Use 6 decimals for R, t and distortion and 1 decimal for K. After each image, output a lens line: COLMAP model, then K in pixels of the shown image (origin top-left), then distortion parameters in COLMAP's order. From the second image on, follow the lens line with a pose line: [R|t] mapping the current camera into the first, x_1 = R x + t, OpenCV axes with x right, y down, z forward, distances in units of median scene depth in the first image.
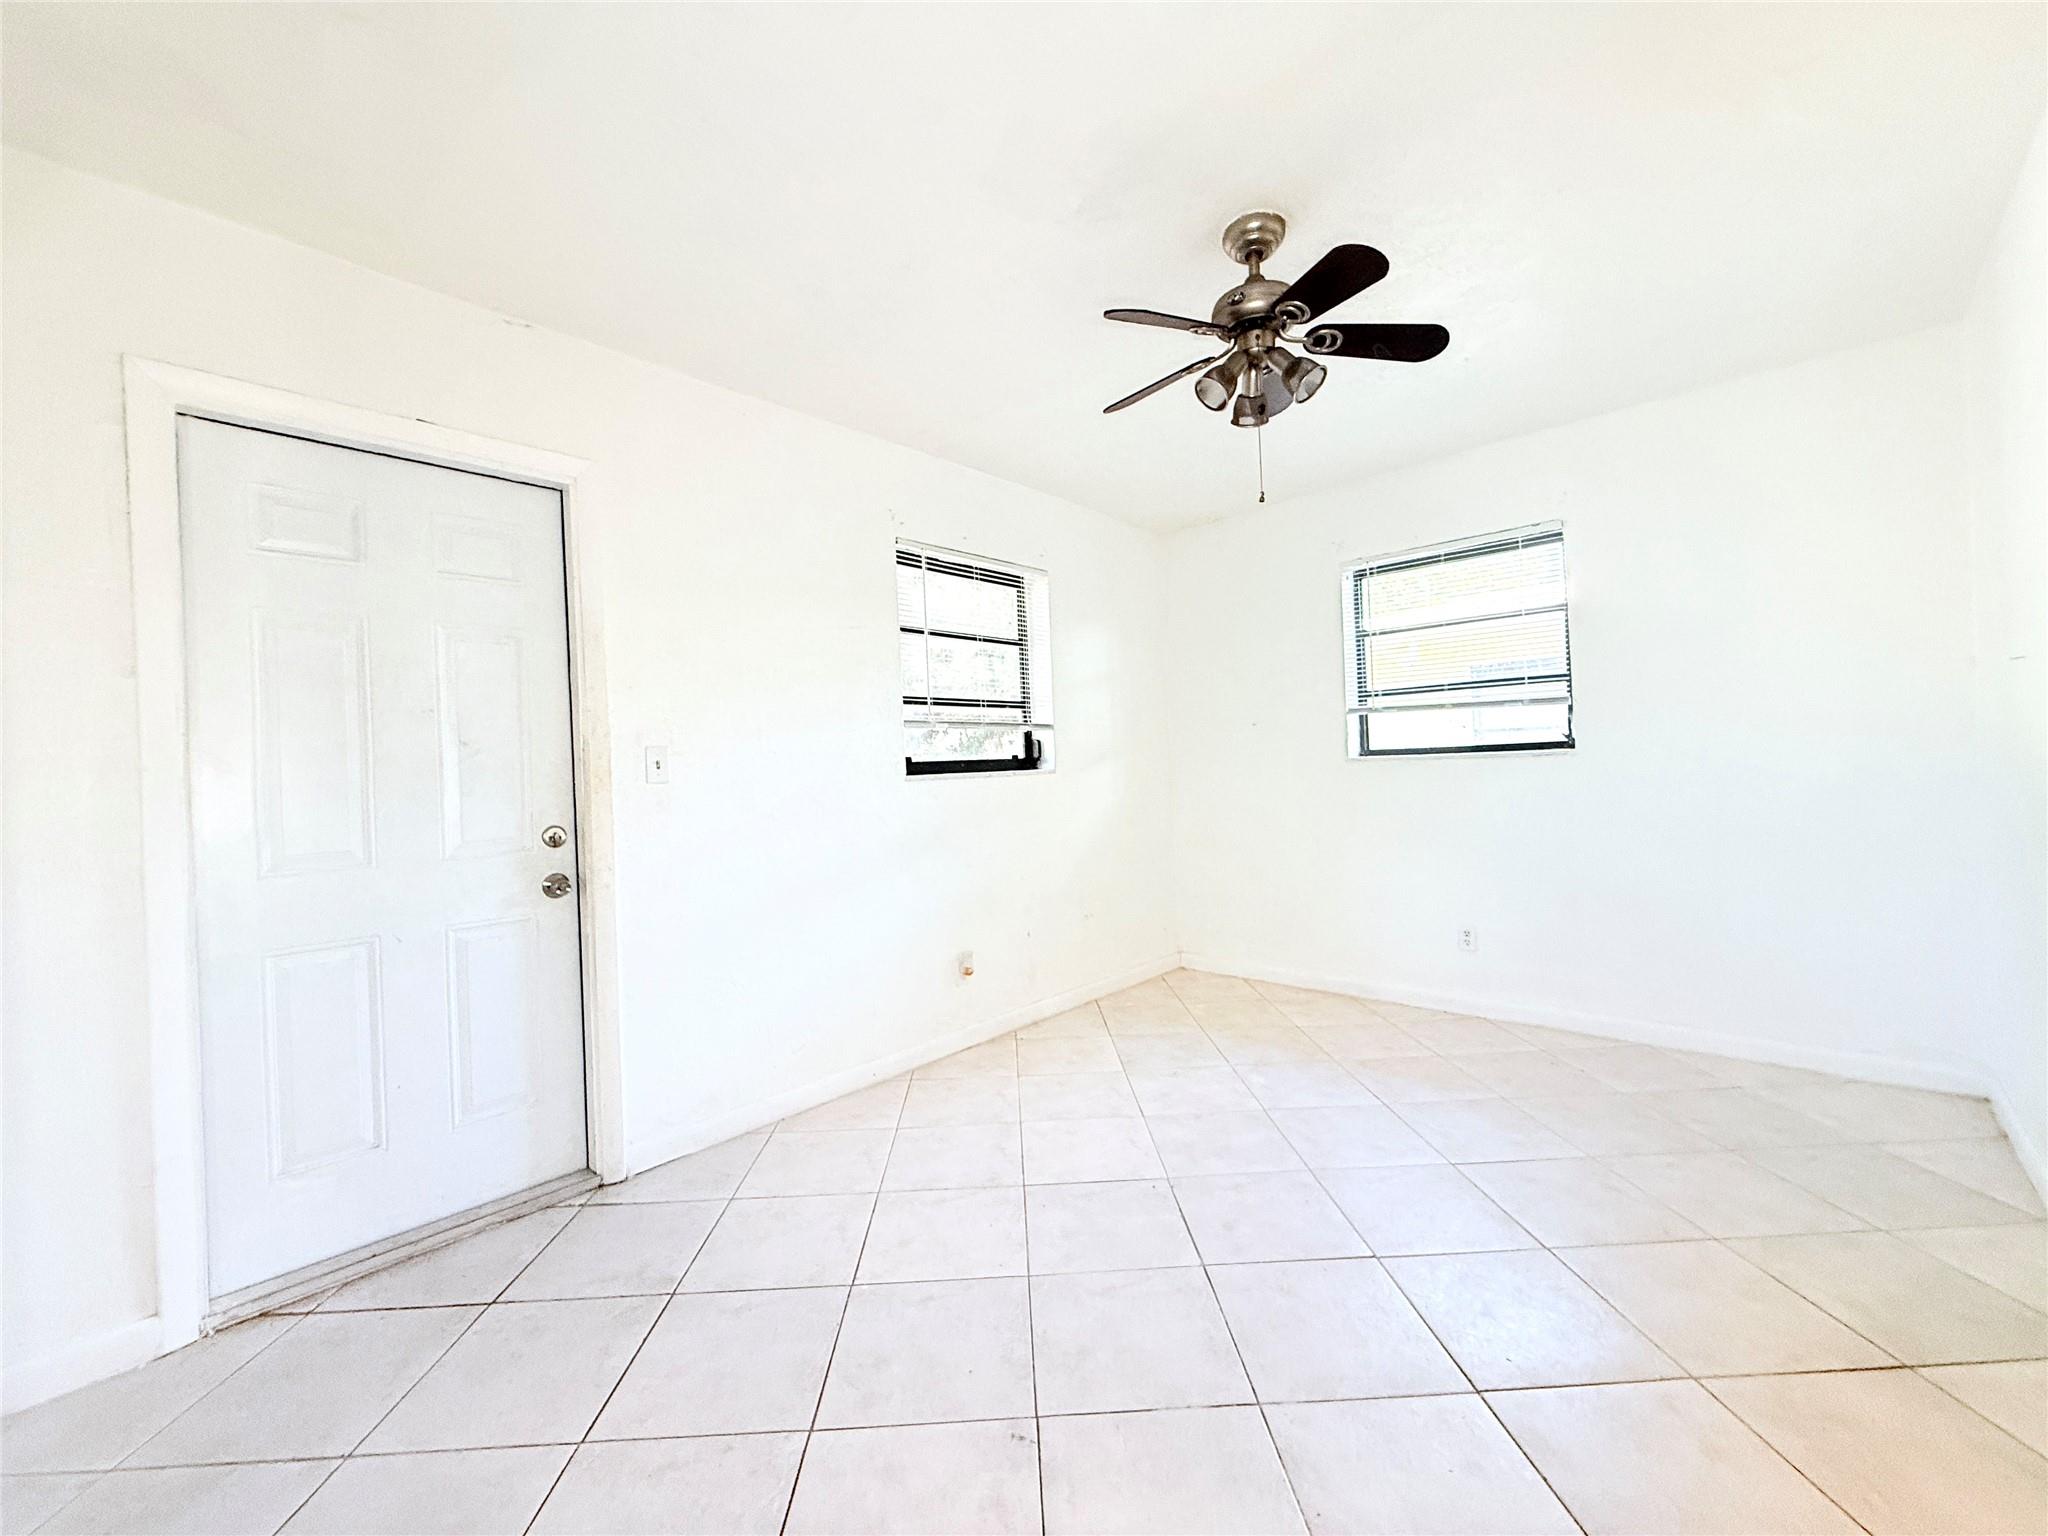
lens RADIAL K [[815.7, 0, 1024.0], [0, 815.7, 768.0], [0, 0, 1]] dist [0.002258, 0.000255]
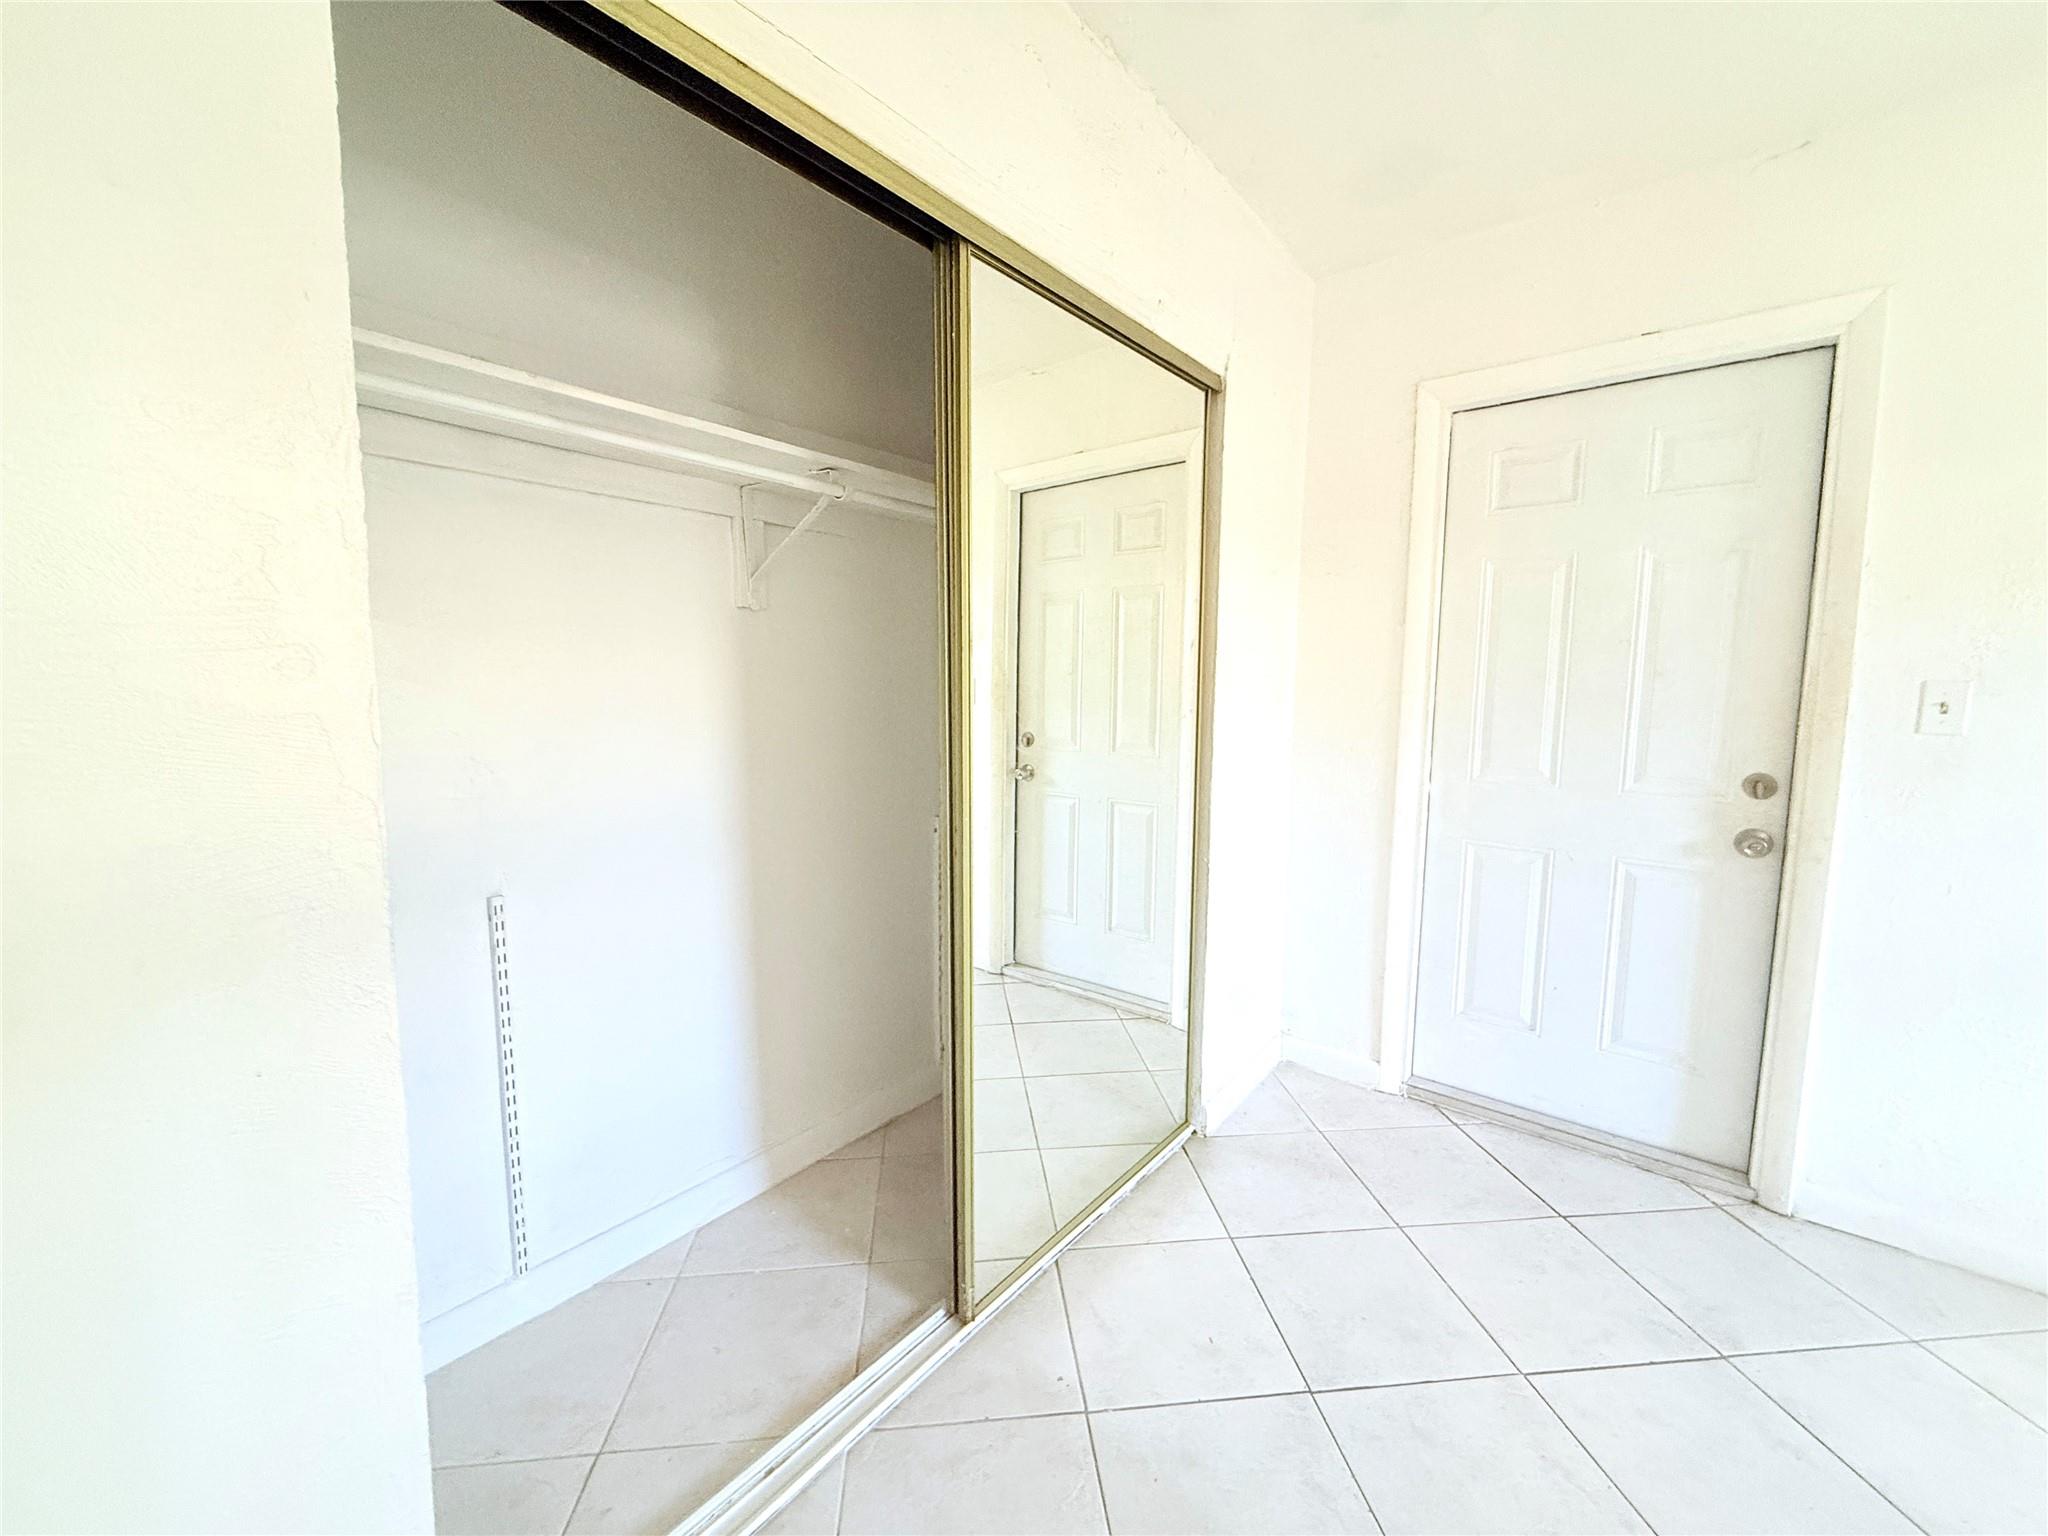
lens RADIAL K [[814.6, 0, 1024.0], [0, 814.6, 768.0], [0, 0, 1]] dist [0.001036, -0.000137]
pose [[0.075423, 0.143509, -0.986771, 0.221123], [-0.015797, 0.989637, 0.142719, -0.047992], [0.997026, 0.004824, 0.076908, 0.203311]]
